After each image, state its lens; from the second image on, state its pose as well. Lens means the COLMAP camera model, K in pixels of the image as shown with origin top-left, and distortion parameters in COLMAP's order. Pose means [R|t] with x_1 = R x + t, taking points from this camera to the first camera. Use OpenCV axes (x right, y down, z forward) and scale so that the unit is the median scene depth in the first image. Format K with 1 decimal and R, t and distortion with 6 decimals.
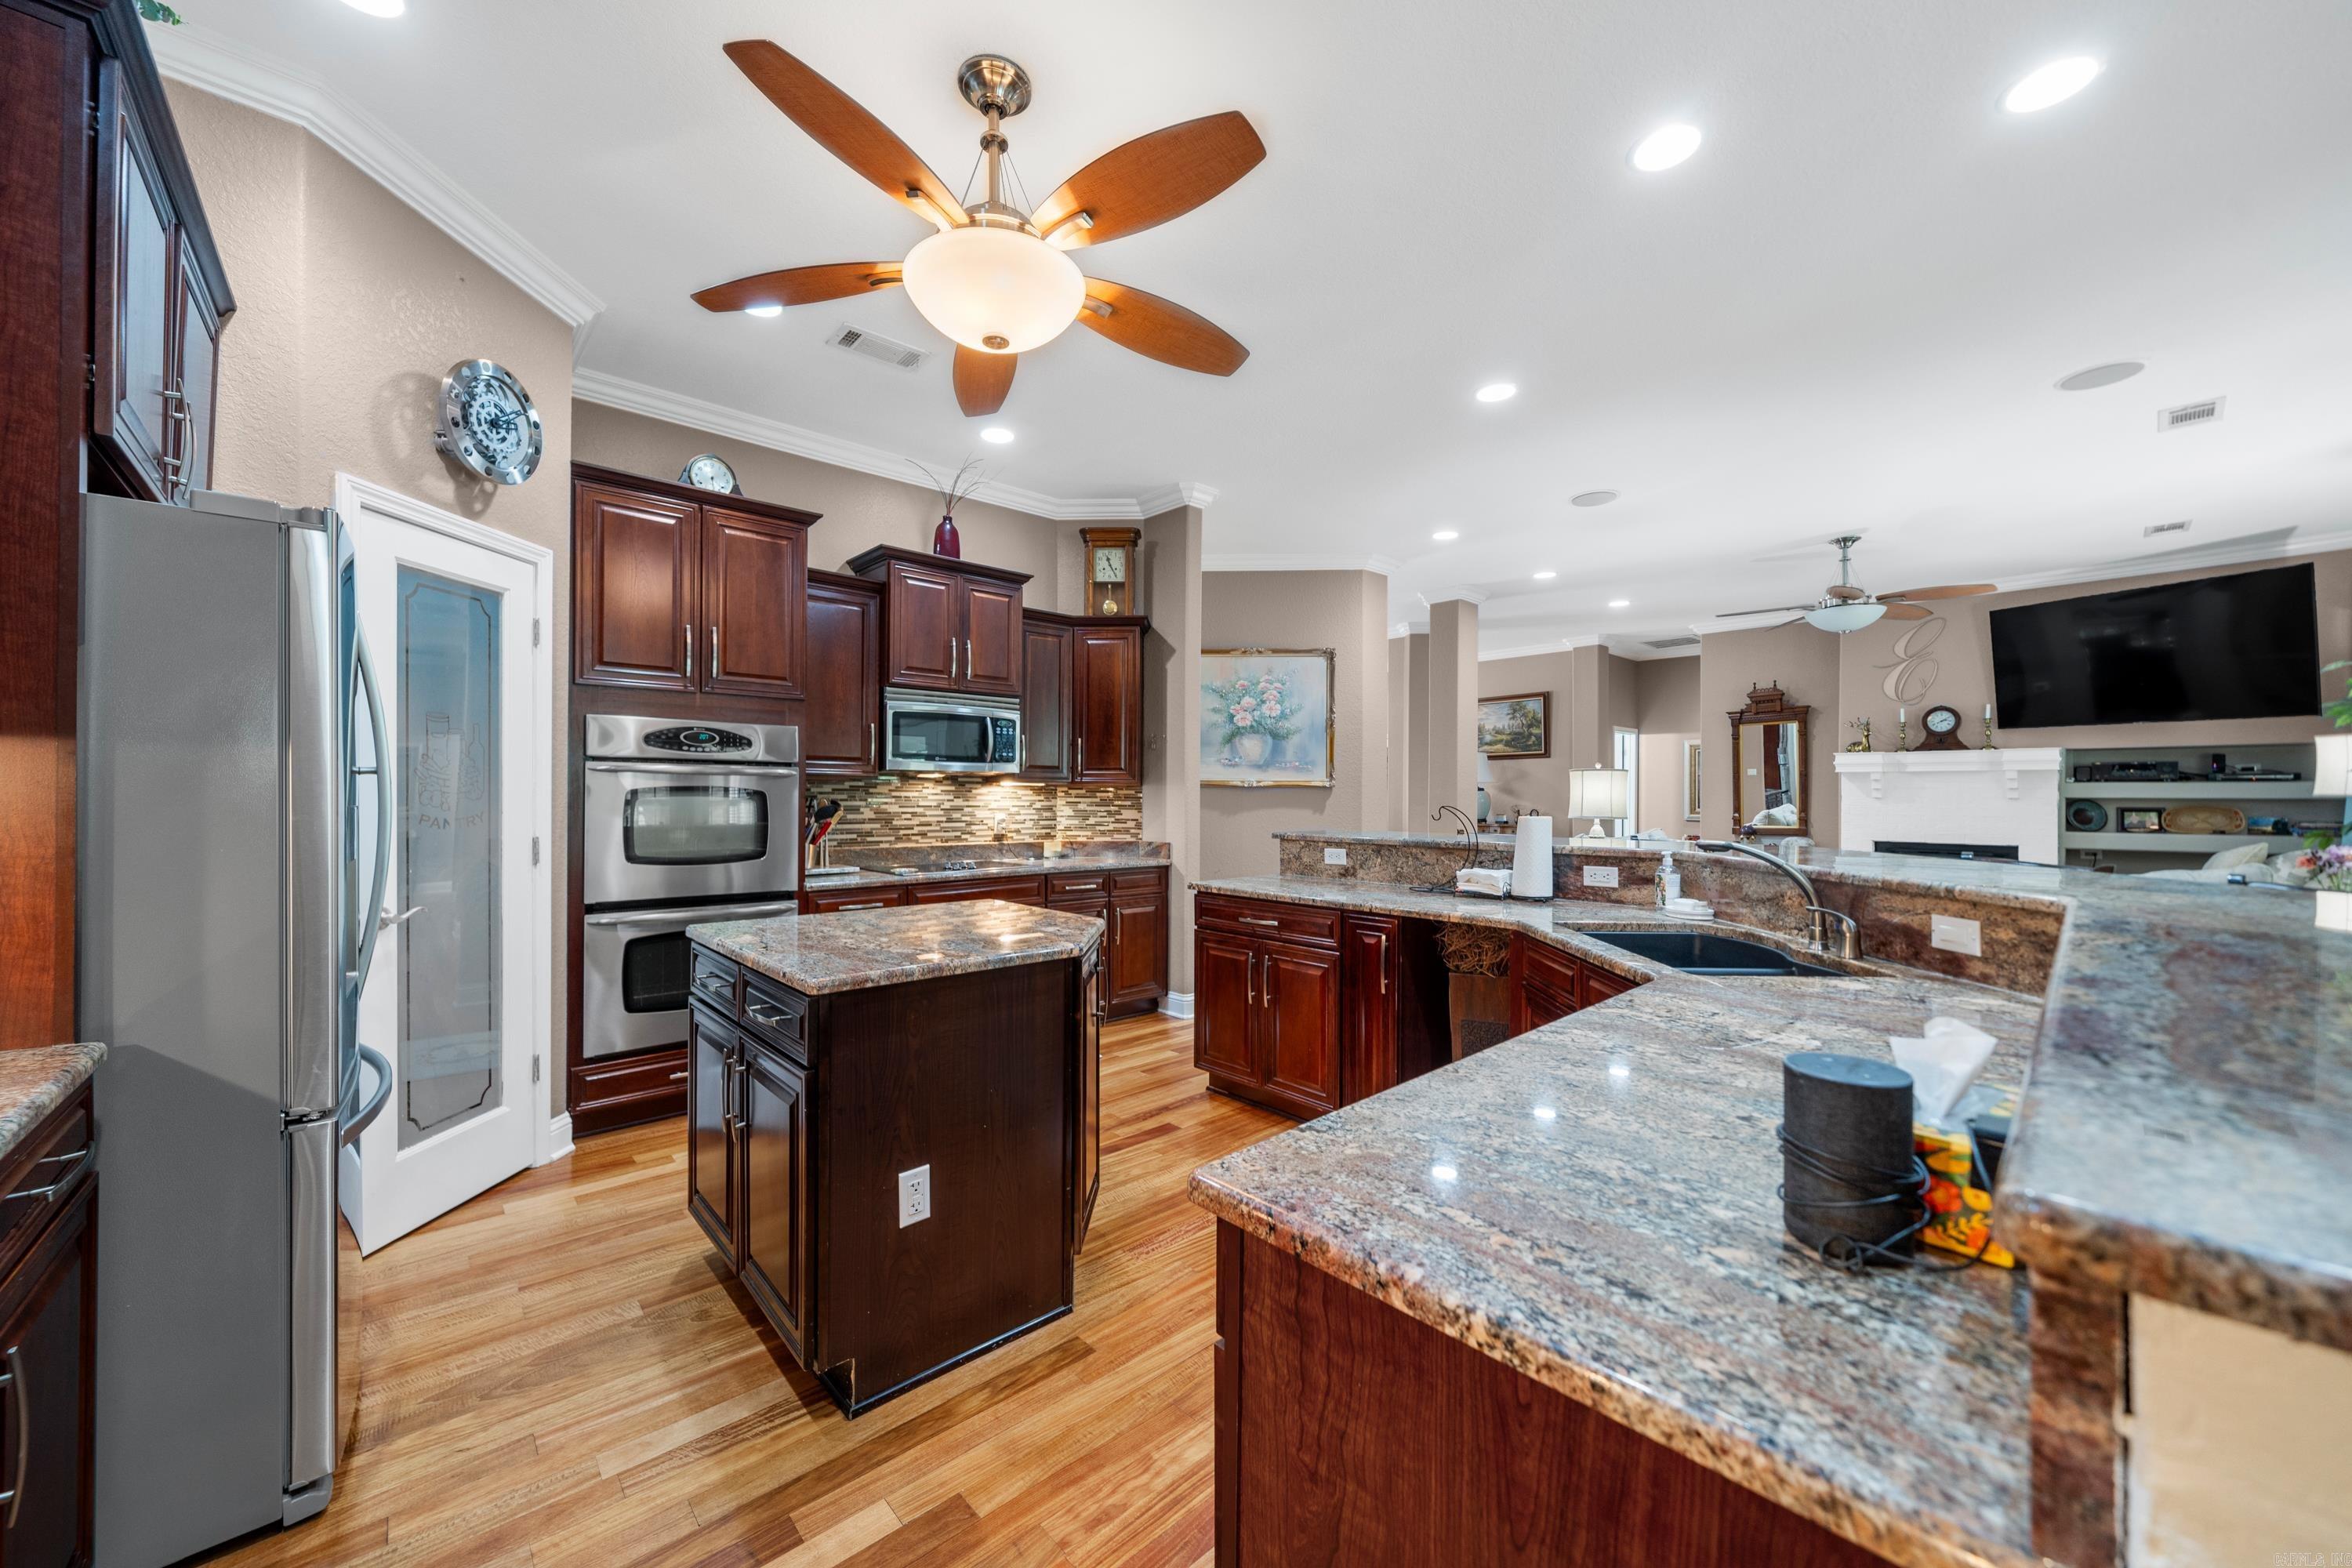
lens RADIAL K [[867.1, 0, 1152.9], [0, 867.1, 796.4], [0, 0, 1]] dist [-0.006881, -0.000402]
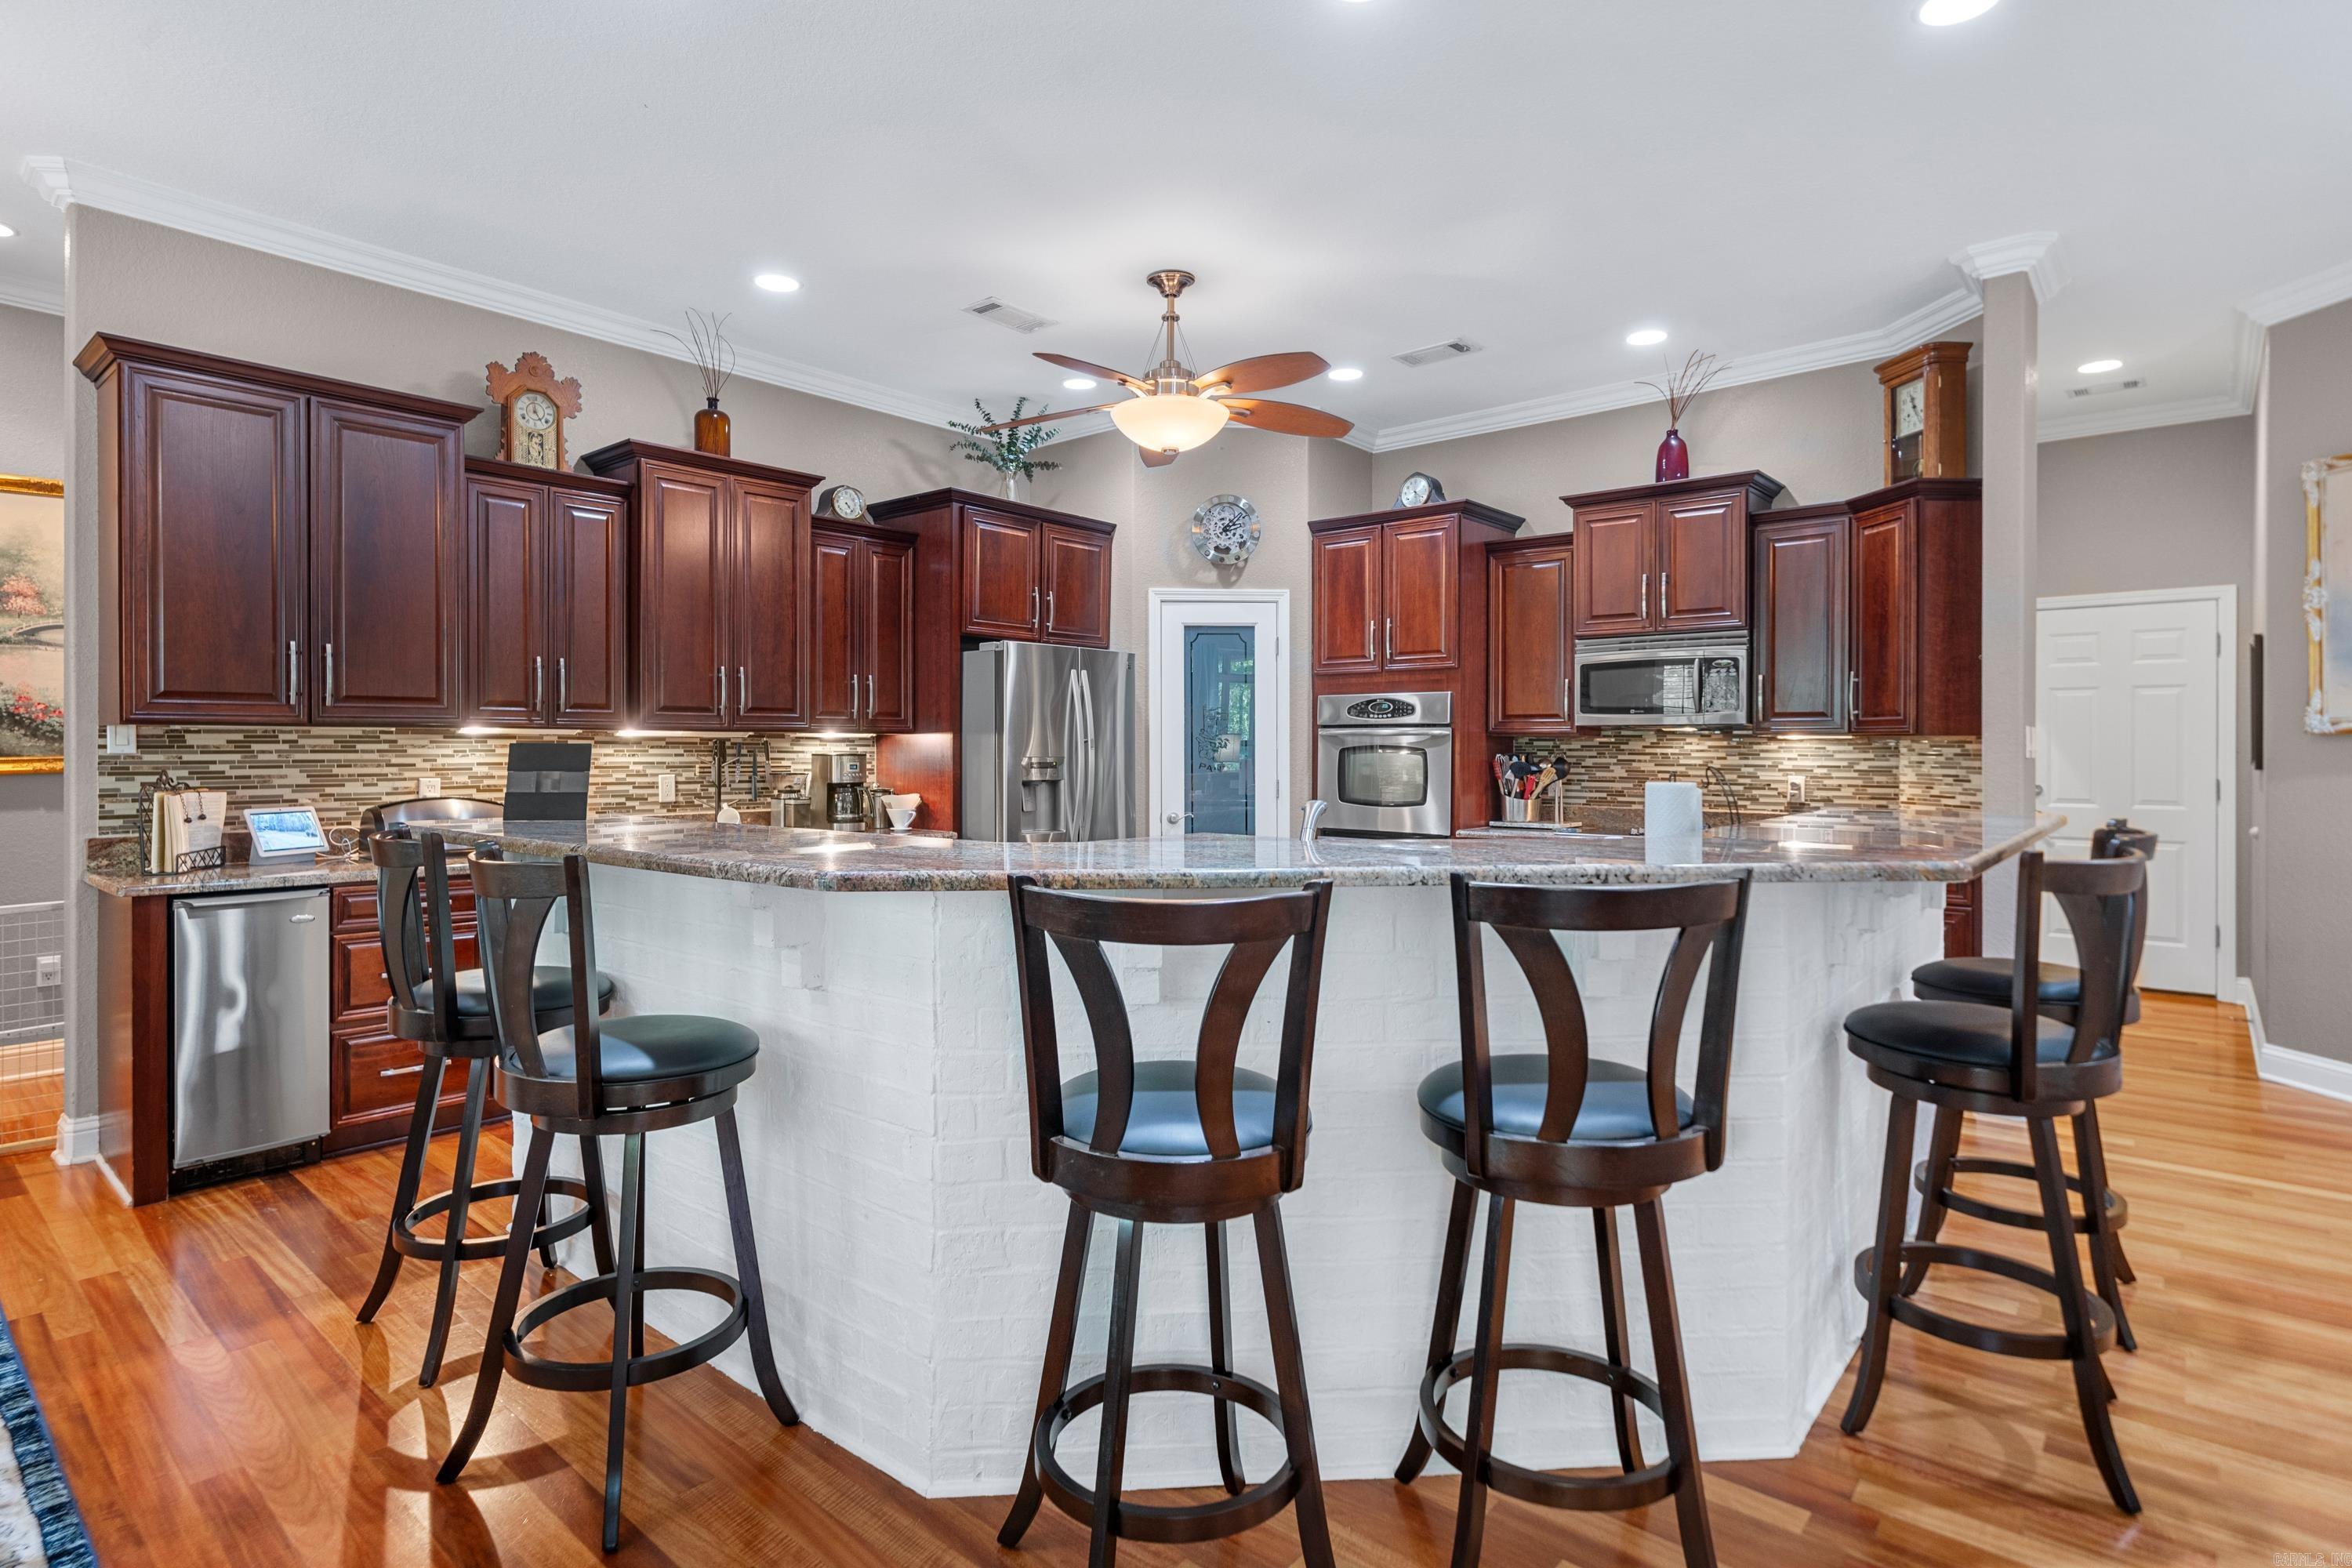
lens RADIAL K [[1179.3, 0, 1152.6], [0, 1179.3, 750.7], [0, 0, 1]] dist [0.000980, 0.001097]
pose [[0.121425, -0.003740, -0.992594, 0.785859], [-0.002319, 0.999989, -0.004051, 0.002983], [0.992598, 0.002793, 0.121415, 0.307136]]
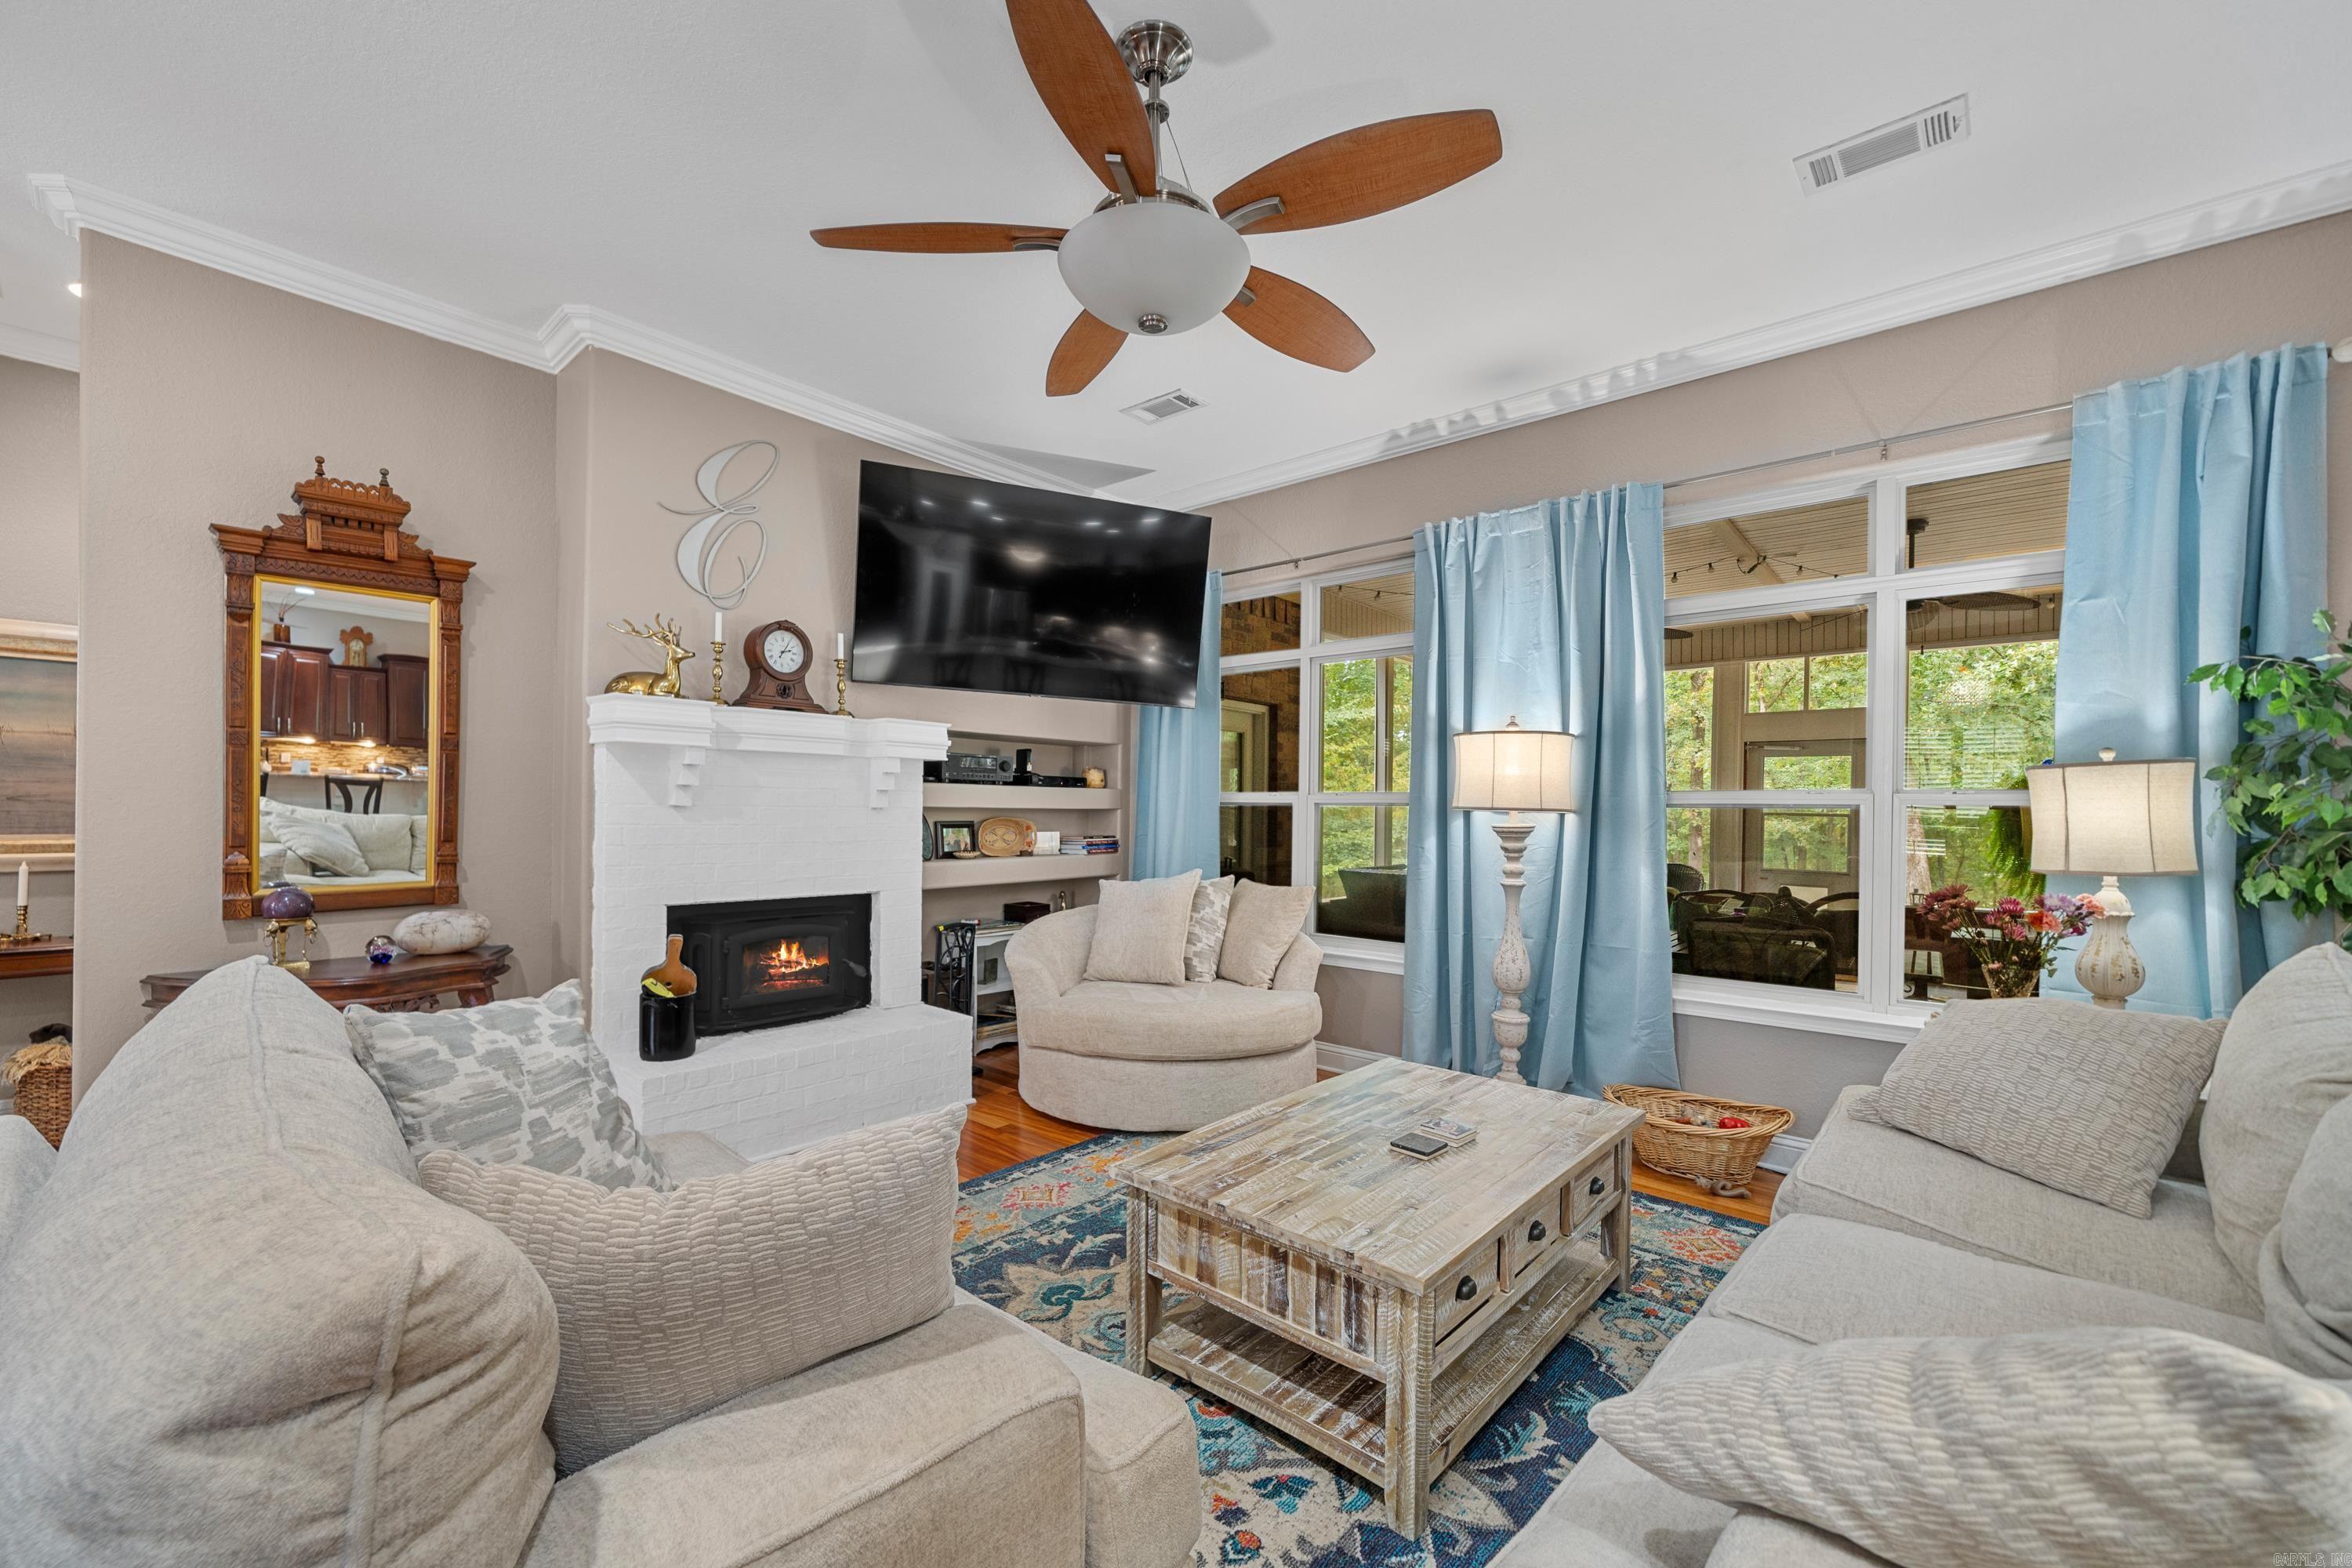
lens RADIAL K [[945.0, 0, 1168.6], [0, 945.0, 808.7], [0, 0, 1]] dist [-0.002206, 0.000014]
pose [[-0.123598, -0.005938, 0.992315, 0.488000], [-0.010490, 0.999934, 0.004677, -0.002974], [-0.992277, -0.009832, -0.123653, 1.182634]]
